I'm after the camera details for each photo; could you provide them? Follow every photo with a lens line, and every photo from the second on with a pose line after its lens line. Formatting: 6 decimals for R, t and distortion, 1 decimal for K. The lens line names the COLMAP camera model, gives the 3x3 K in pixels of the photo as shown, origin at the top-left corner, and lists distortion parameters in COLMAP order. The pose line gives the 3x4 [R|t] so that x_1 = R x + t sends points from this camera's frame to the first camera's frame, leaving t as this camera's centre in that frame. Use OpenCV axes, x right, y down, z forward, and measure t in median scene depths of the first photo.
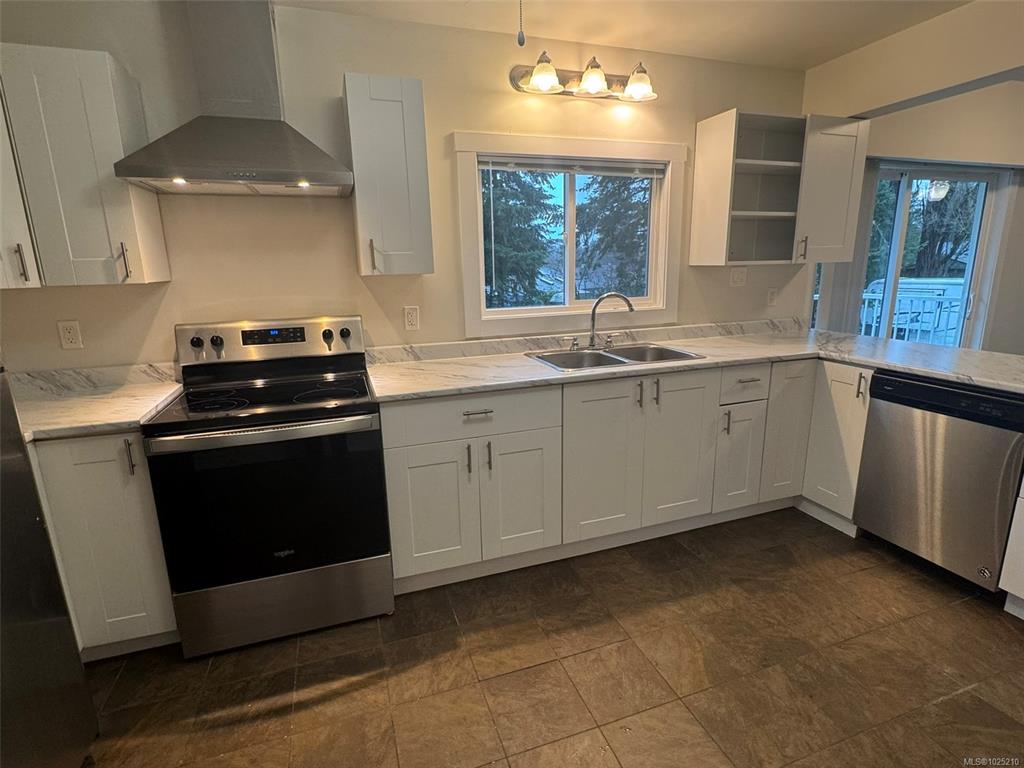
lens RADIAL K [[514.0, 0, 512.0], [0, 514.0, 384.0], [0, 0, 1]] dist [-0.003289, -0.000103]
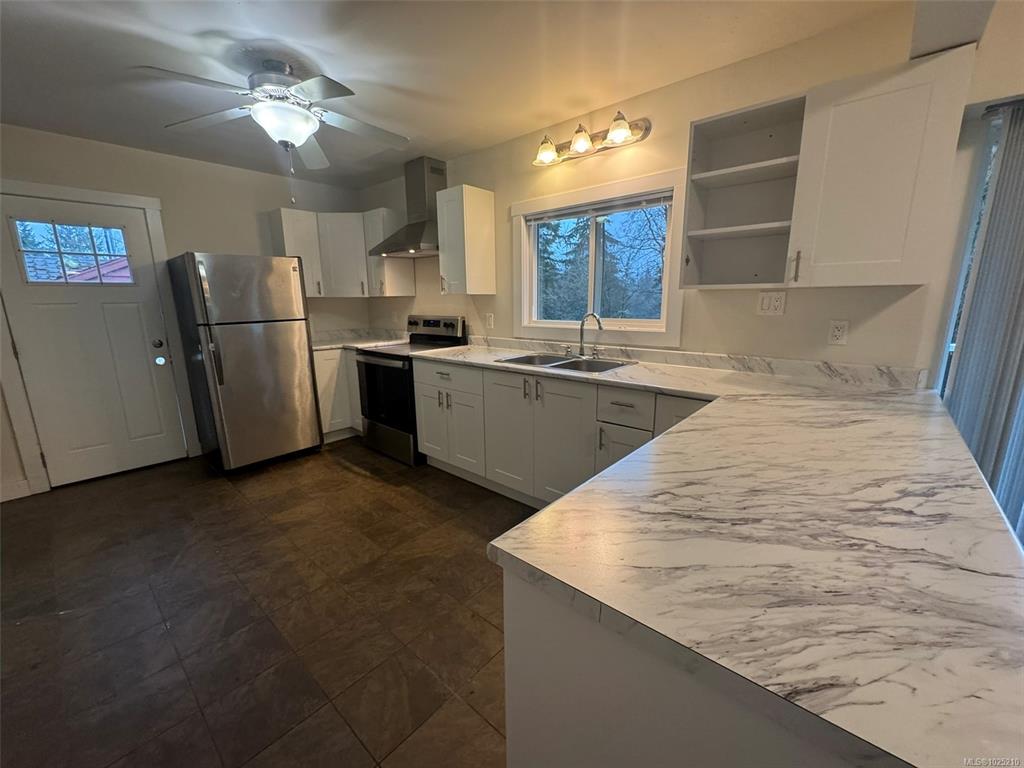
lens RADIAL K [[412.1, 0, 511.1], [0, 412.1, 384.6], [0, 0, 1]] dist [-0.001745, 0.000175]
pose [[0.491841, 0.196067, -0.848322, 1.022250], [-0.198957, 0.973846, 0.109727, -0.088508], [0.847649, 0.114811, 0.517986, 0.392511]]
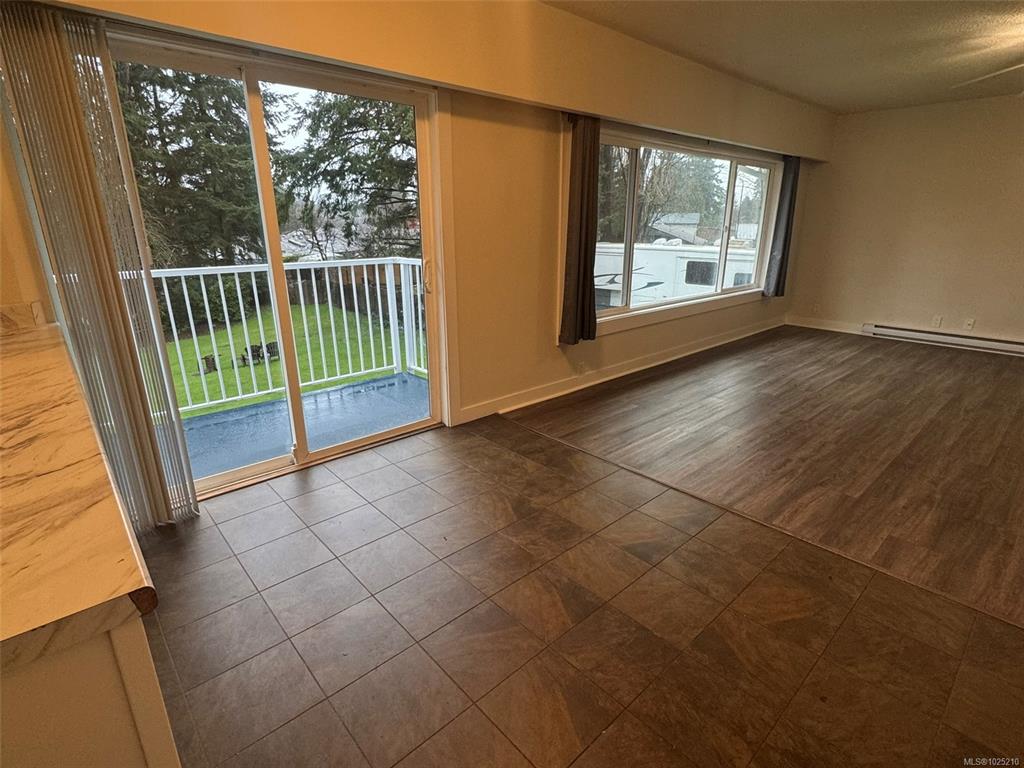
lens RADIAL K [[515.3, 0, 514.4], [0, 515.3, 386.3], [0, 0, 1]] dist [-0.001762, -0.000270]
pose [[0.919559, -0.095343, 0.381210, 1.119064], [0.067722, 0.994055, 0.085260, -0.069249], [-0.387073, -0.052585, 0.920548, 0.364122]]
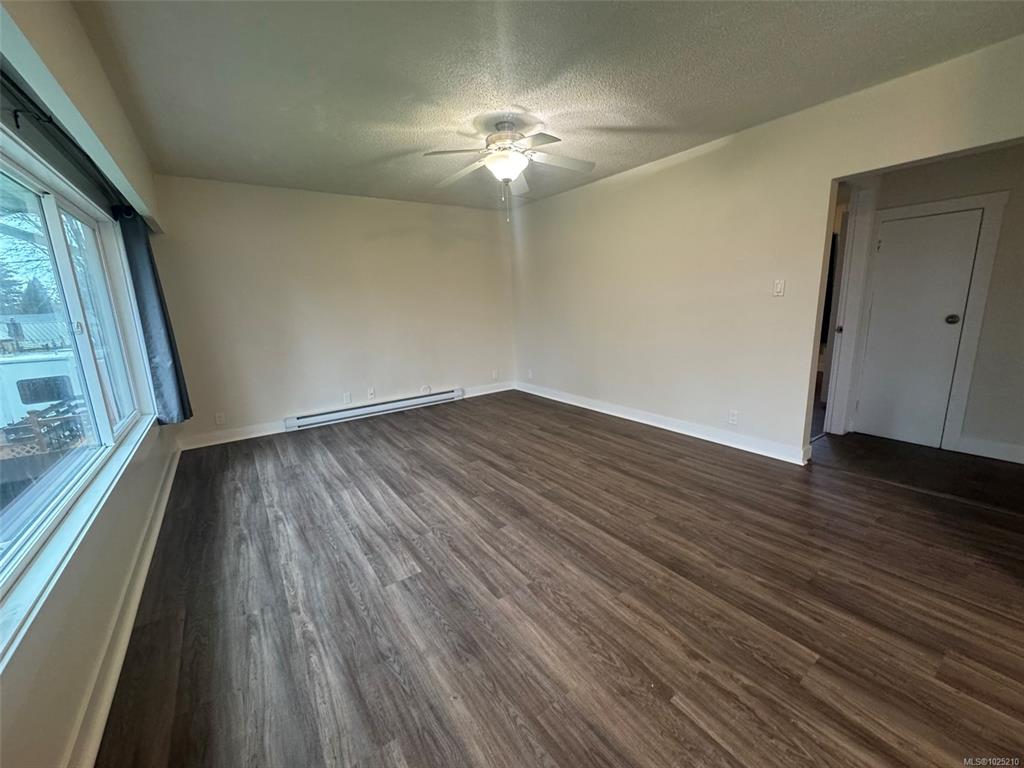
lens RADIAL K [[412.1, 0, 511.1], [0, 412.1, 384.6], [0, 0, 1]] dist [-0.001745, 0.000175]
pose [[-0.271979, -0.159629, 0.948971, 1.716817], [0.264902, 0.935625, 0.233307, -0.330237], [-0.925124, 0.314839, -0.212184, 1.415026]]
